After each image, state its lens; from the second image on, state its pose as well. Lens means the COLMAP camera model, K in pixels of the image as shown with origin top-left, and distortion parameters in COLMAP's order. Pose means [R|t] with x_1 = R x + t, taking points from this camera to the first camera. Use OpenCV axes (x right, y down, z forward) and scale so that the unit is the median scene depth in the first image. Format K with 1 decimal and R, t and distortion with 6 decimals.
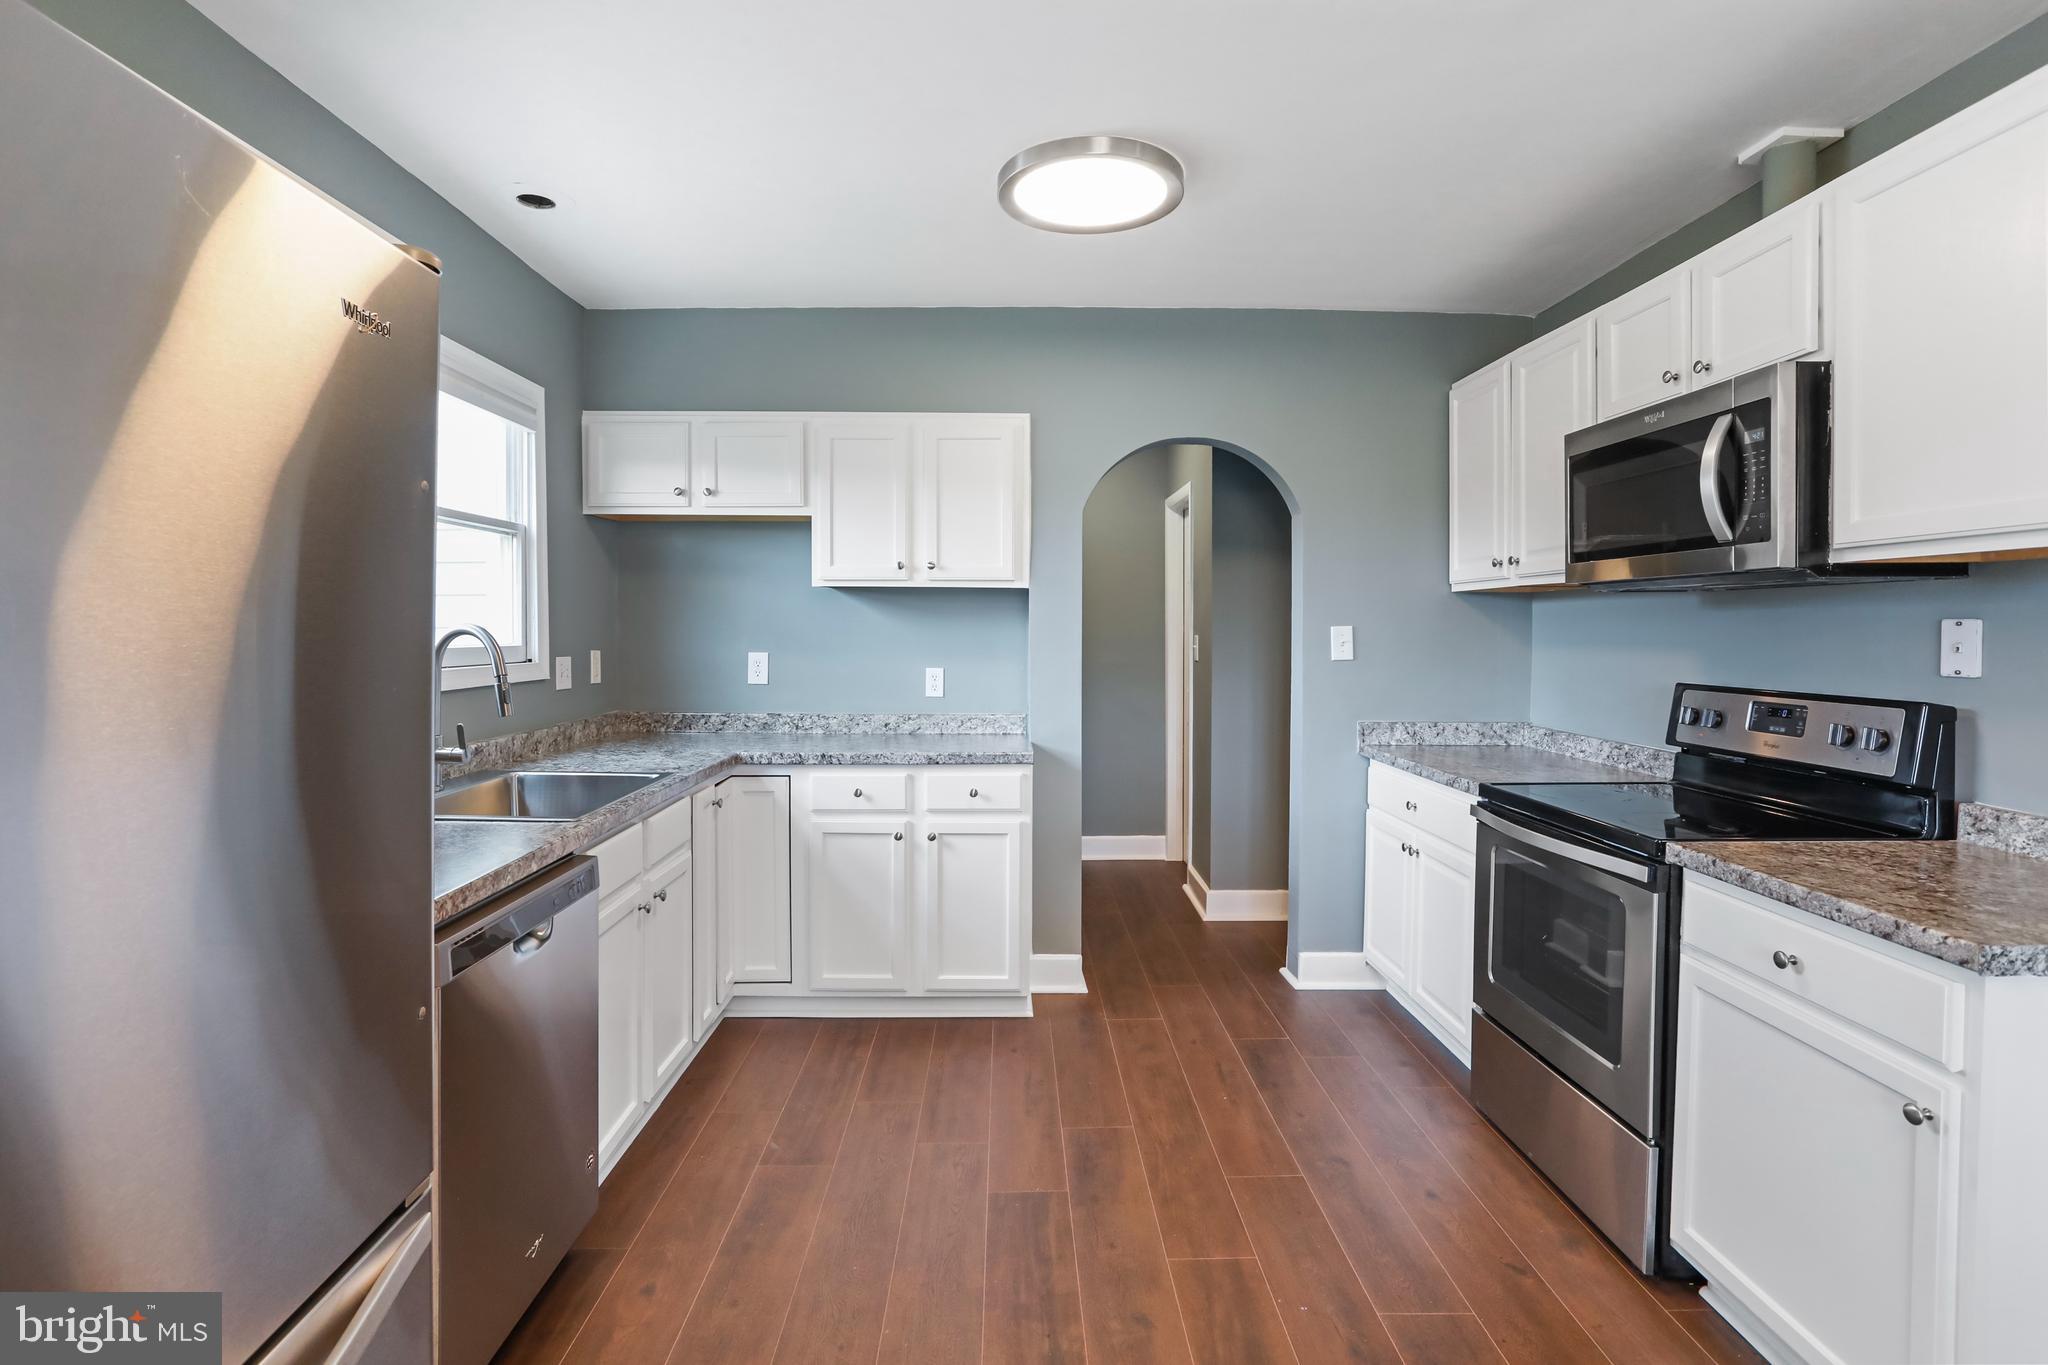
lens RADIAL K [[1000.0, 0, 1023.9], [0, 1000.0, 643.9], [0, 0, 1]] dist [-0.059921, 0.035097]
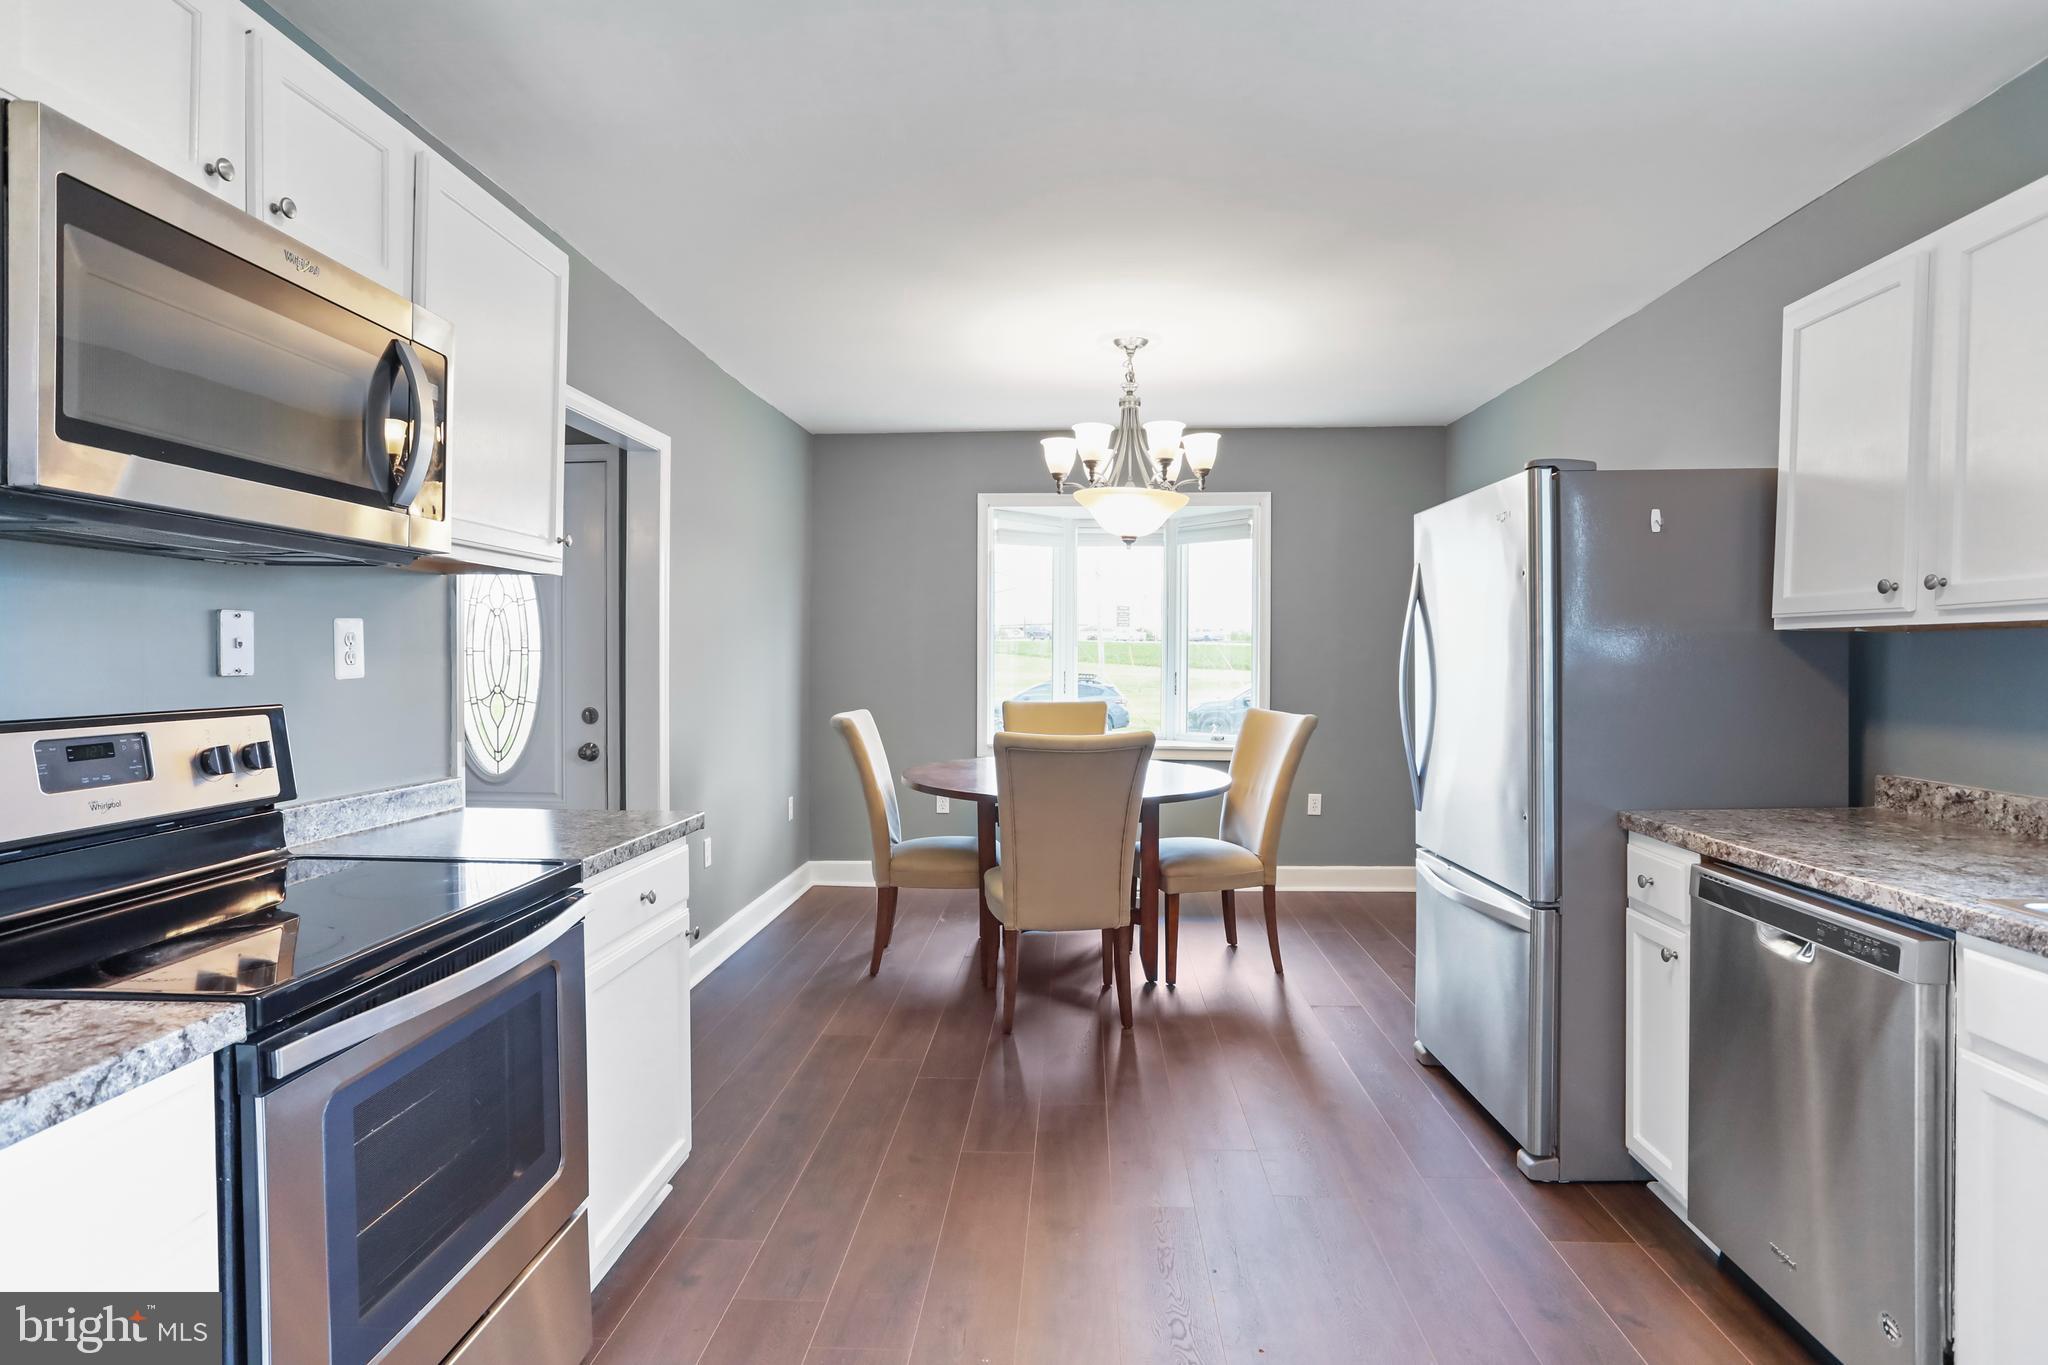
lens RADIAL K [[1048.5, 0, 1024.0], [0, 1048.5, 682.5], [0, 0, 1]] dist [-0.025420, -0.000652]
pose [[-0.996983, -0.009456, 0.077040, 0.106089], [-0.006332, 0.999151, 0.040696, -0.001672], [-0.077359, 0.040086, -0.996197, 1.147472]]
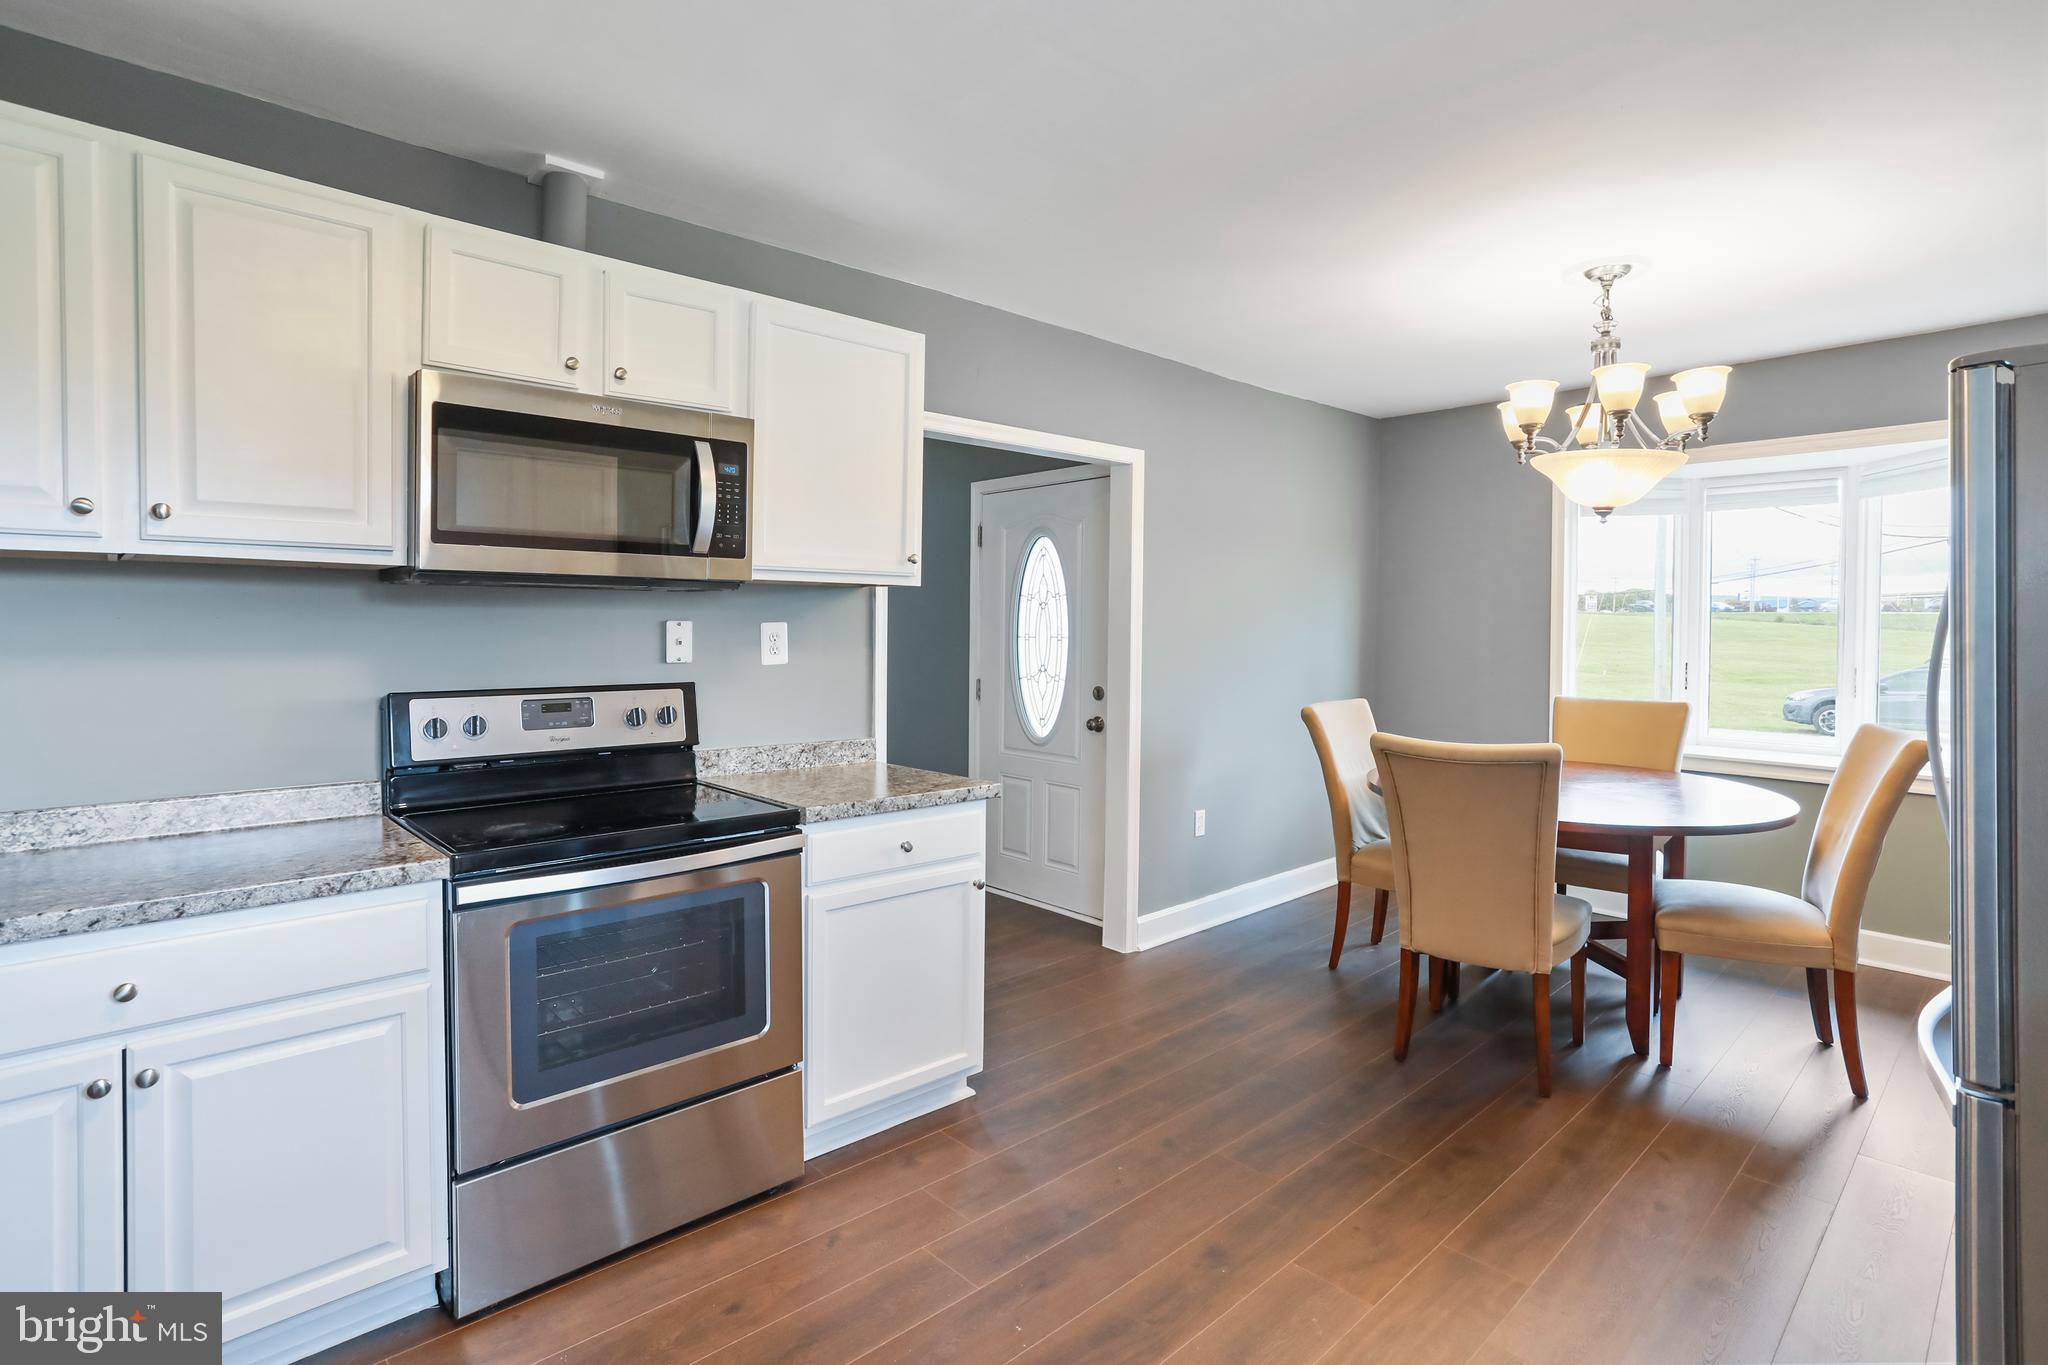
lens RADIAL K [[1007.6, 0, 1026.6], [0, 1007.6, 640.6], [0, 0, 1]] dist [-0.059843, 0.027224]
pose [[-0.671689, -0.019234, 0.740583, -0.257517], [0.002555, 0.999597, 0.028279, -0.022078], [-0.740828, 0.020886, -0.671369, 0.968332]]
